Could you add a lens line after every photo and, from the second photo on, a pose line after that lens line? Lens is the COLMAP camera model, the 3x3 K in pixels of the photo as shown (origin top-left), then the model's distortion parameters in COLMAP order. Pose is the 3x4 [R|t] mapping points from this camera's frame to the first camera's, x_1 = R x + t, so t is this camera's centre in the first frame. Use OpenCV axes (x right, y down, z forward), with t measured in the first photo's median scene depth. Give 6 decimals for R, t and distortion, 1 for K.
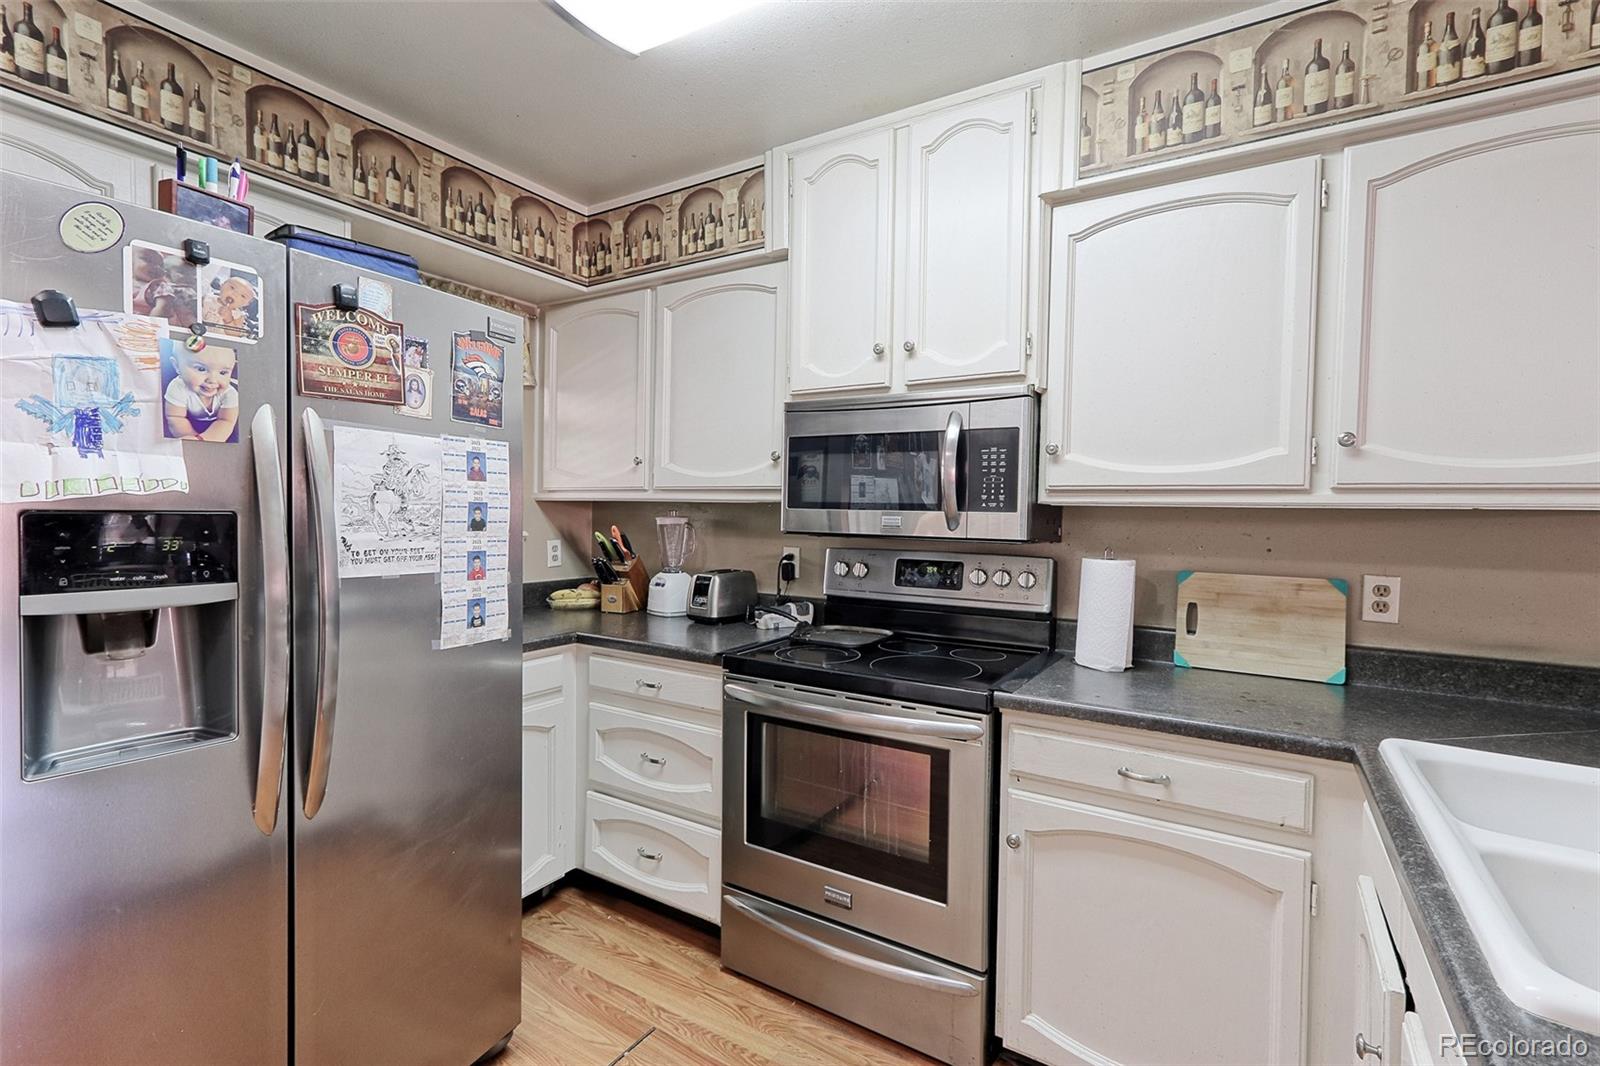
lens RADIAL K [[728.7, 0, 793.5], [0, 728.7, 528.9], [0, 0, 1]] dist [-0.000657, 0.000805]
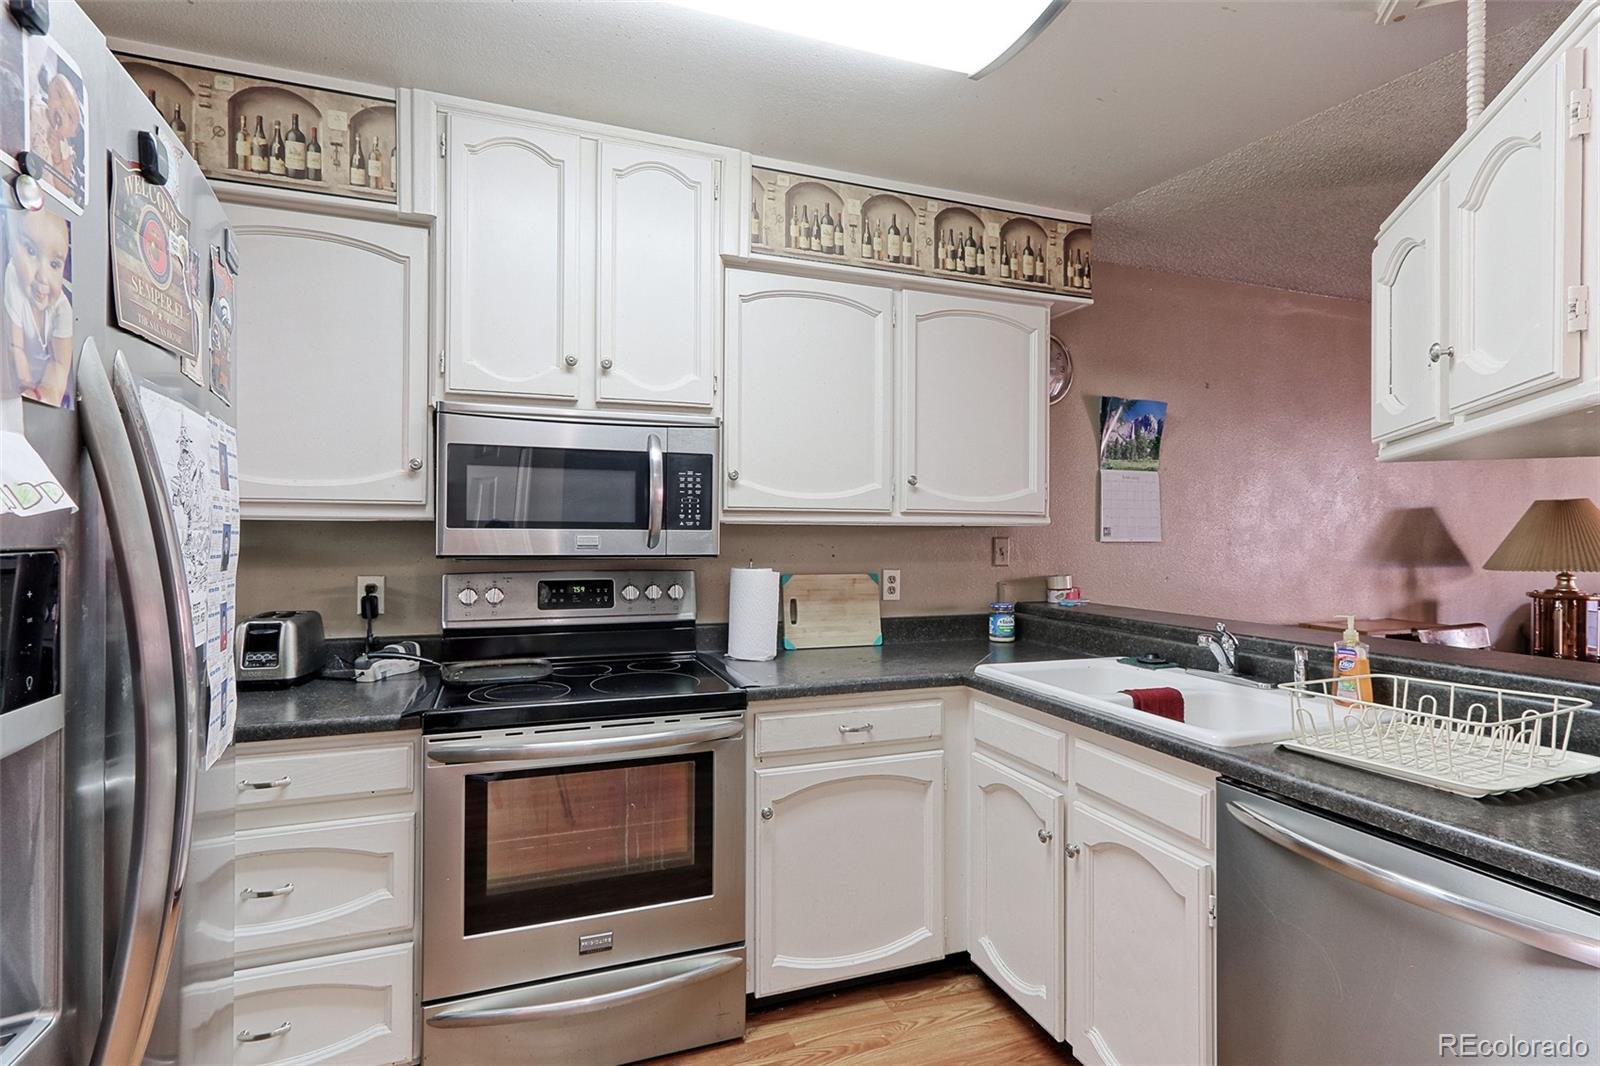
lens RADIAL K [[766.5, 0, 784.2], [0, 766.5, 528.7], [0, 0, 1]] dist [-0.001234, 0.000255]
pose [[0.611585, -0.008793, 0.791130, -0.550334], [0.024302, 0.999675, -0.007675, -0.013074], [-0.790806, 0.023920, 0.611600, 0.186797]]
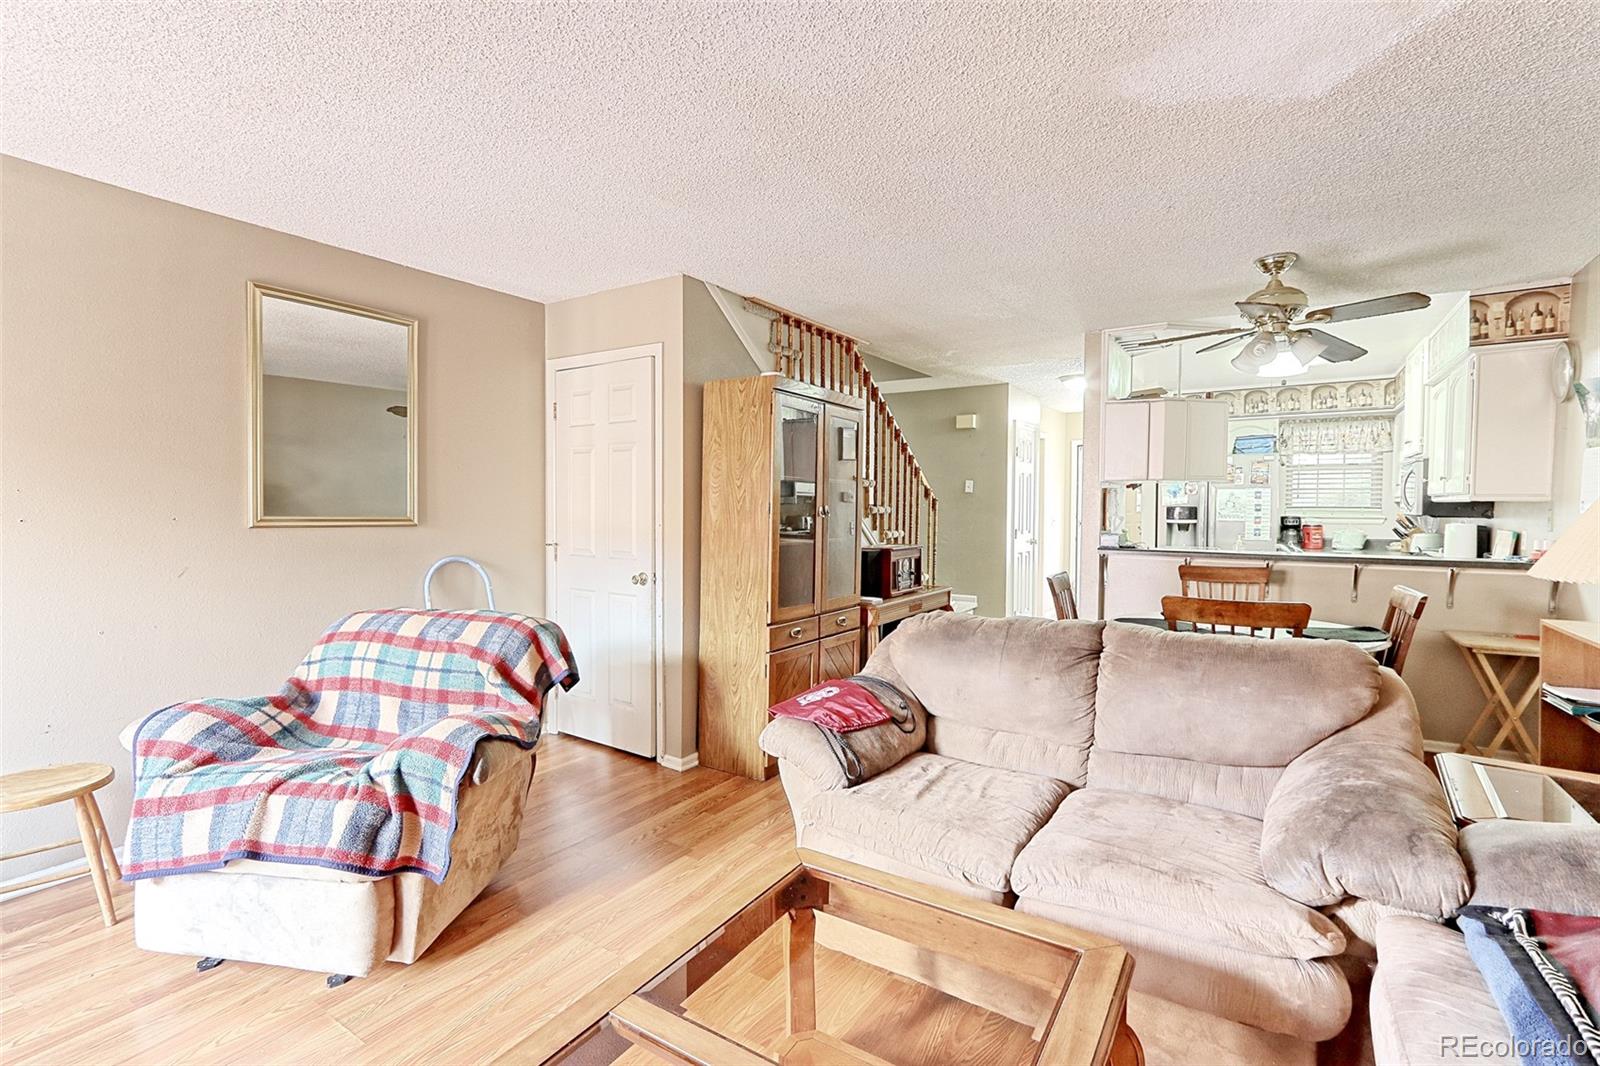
lens RADIAL K [[728.7, 0, 793.5], [0, 728.7, 528.9], [0, 0, 1]] dist [-0.000657, 0.000805]
pose [[-0.019101, 0.019184, -0.999633, 2.972346], [-0.024922, 0.999496, 0.019658, 0.068501], [0.999507, 0.025289, -0.018613, -1.204029]]
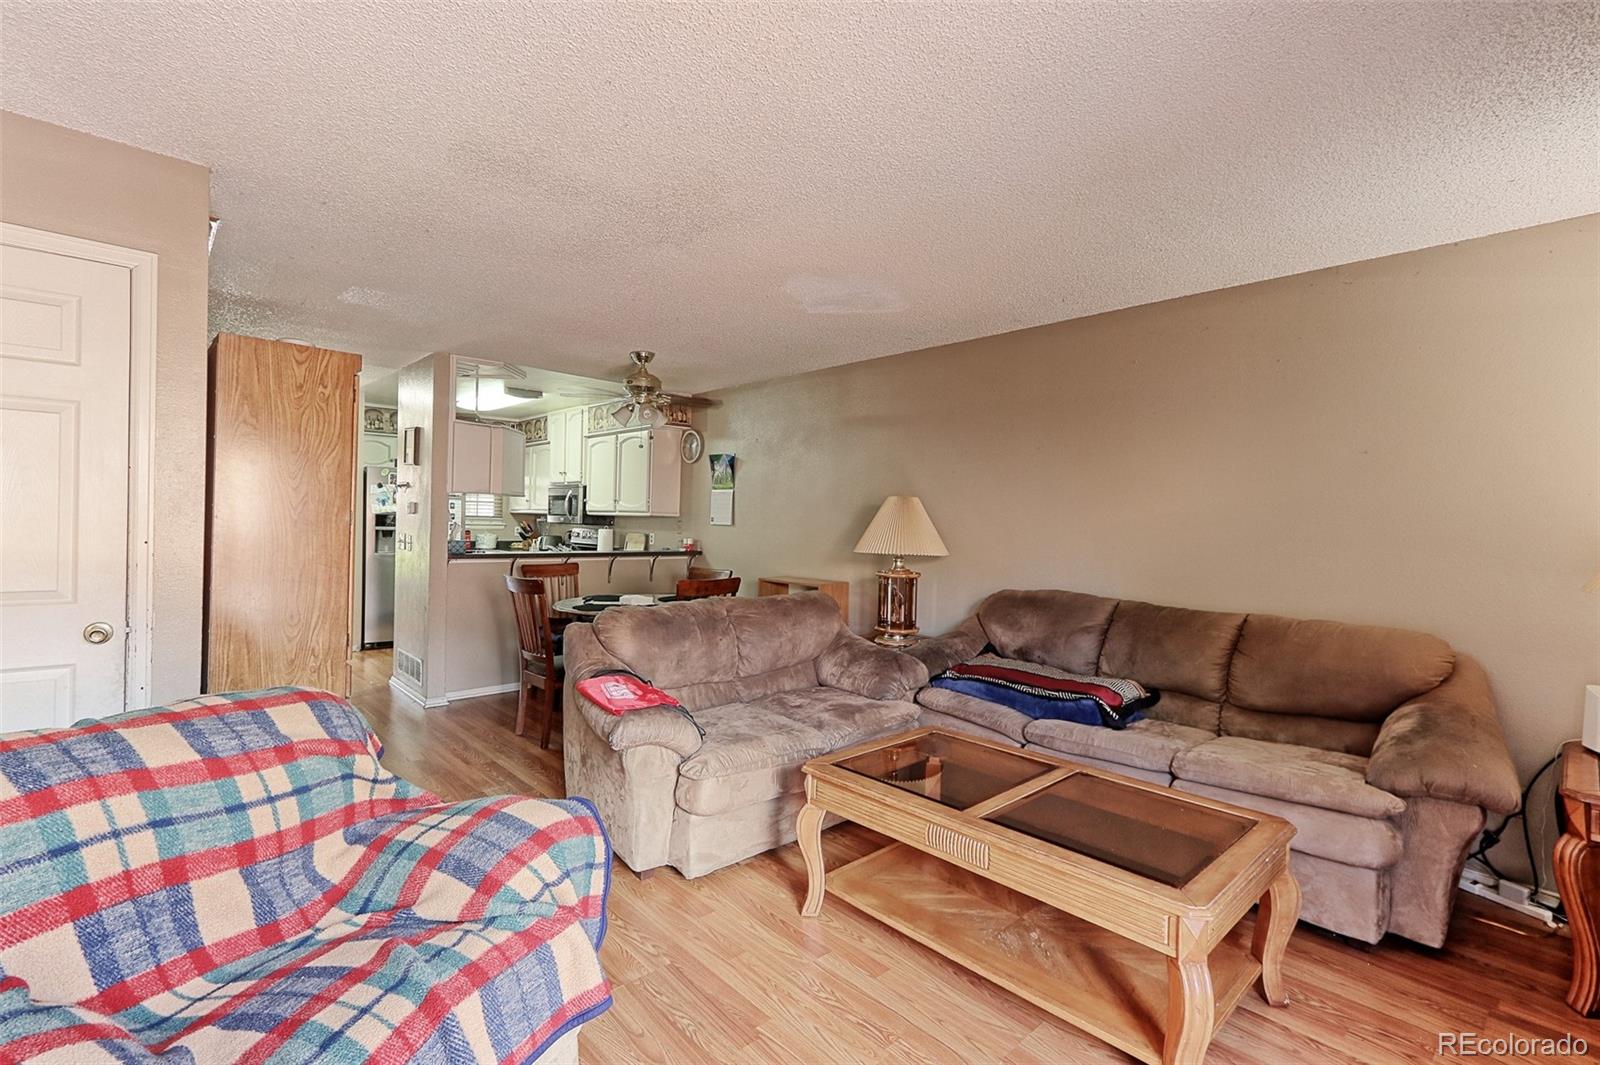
lens RADIAL K [[728.7, 0, 793.5], [0, 728.7, 528.4], [0, 0, 1]] dist [-0.000657, 0.000805]
pose [[0.964029, 0.009386, -0.265630, 2.422756], [-0.014076, 0.999777, -0.015759, 0.084933], [0.265423, 0.018931, 0.963946, -2.426683]]
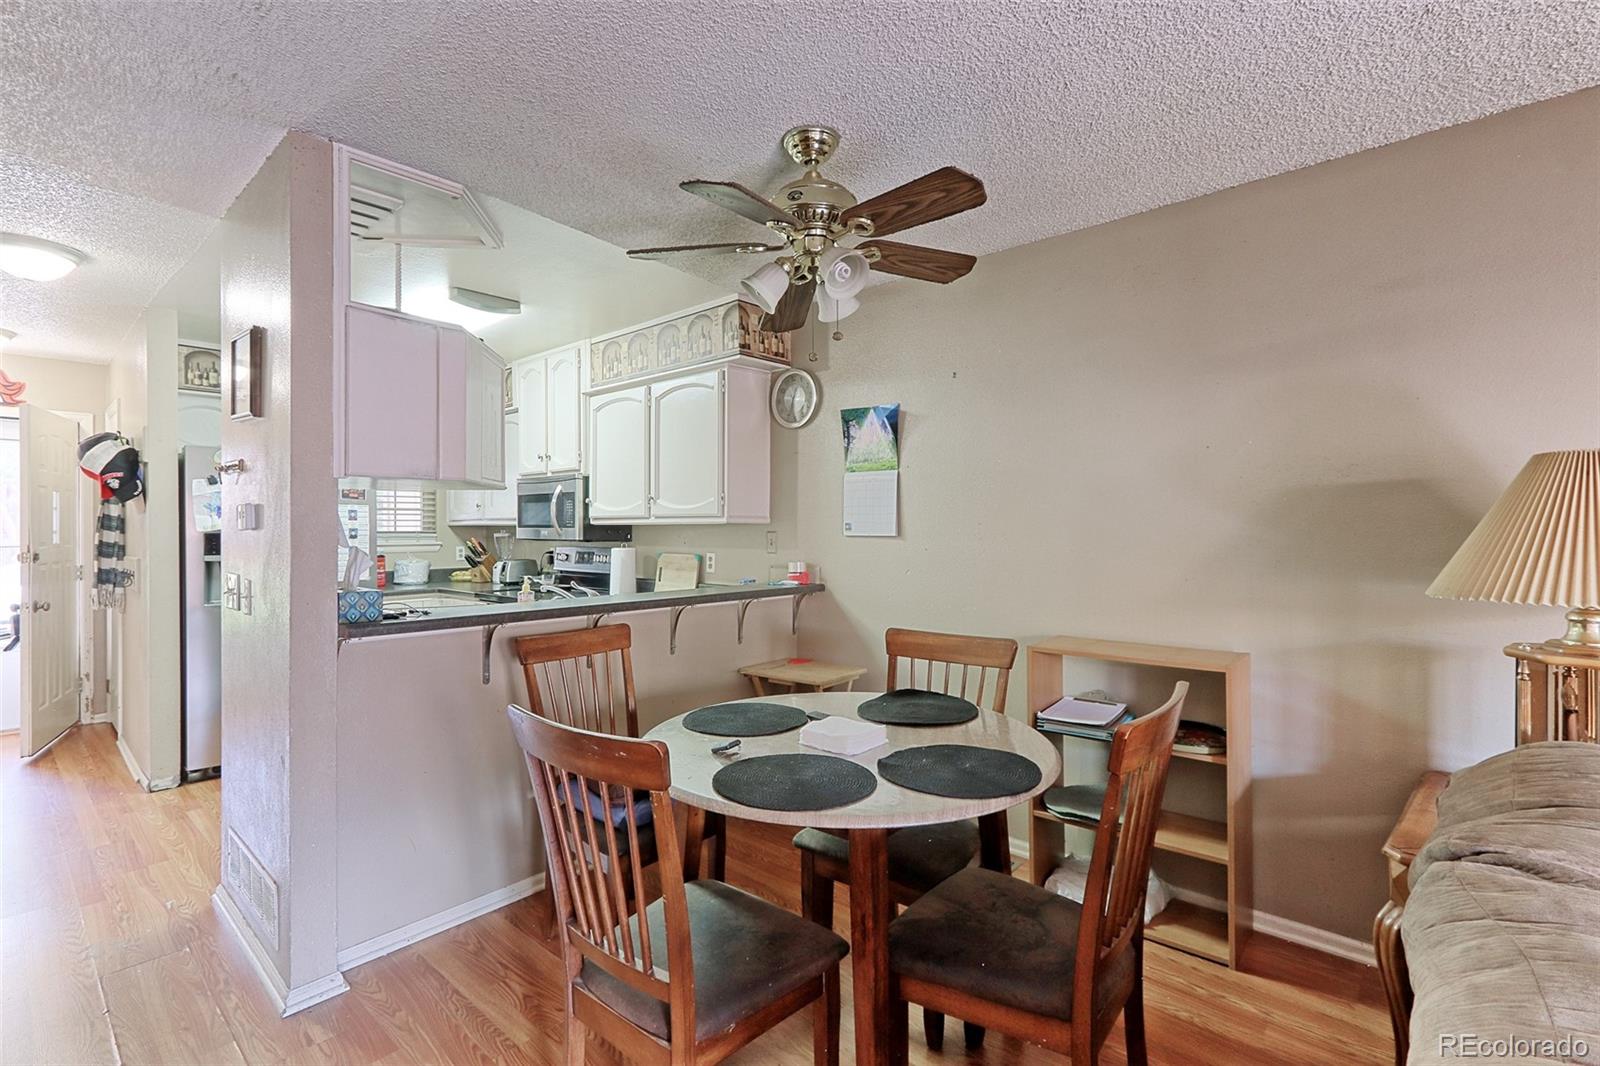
lens RADIAL K [[728.7, 0, 793.5], [0, 728.7, 528.9], [0, 0, 1]] dist [-0.000657, 0.000805]
pose [[0.985510, -0.017554, -0.168707, 1.366335], [0.013662, 0.999614, -0.024204, 0.044821], [0.169067, 0.021549, 0.985369, -1.165379]]
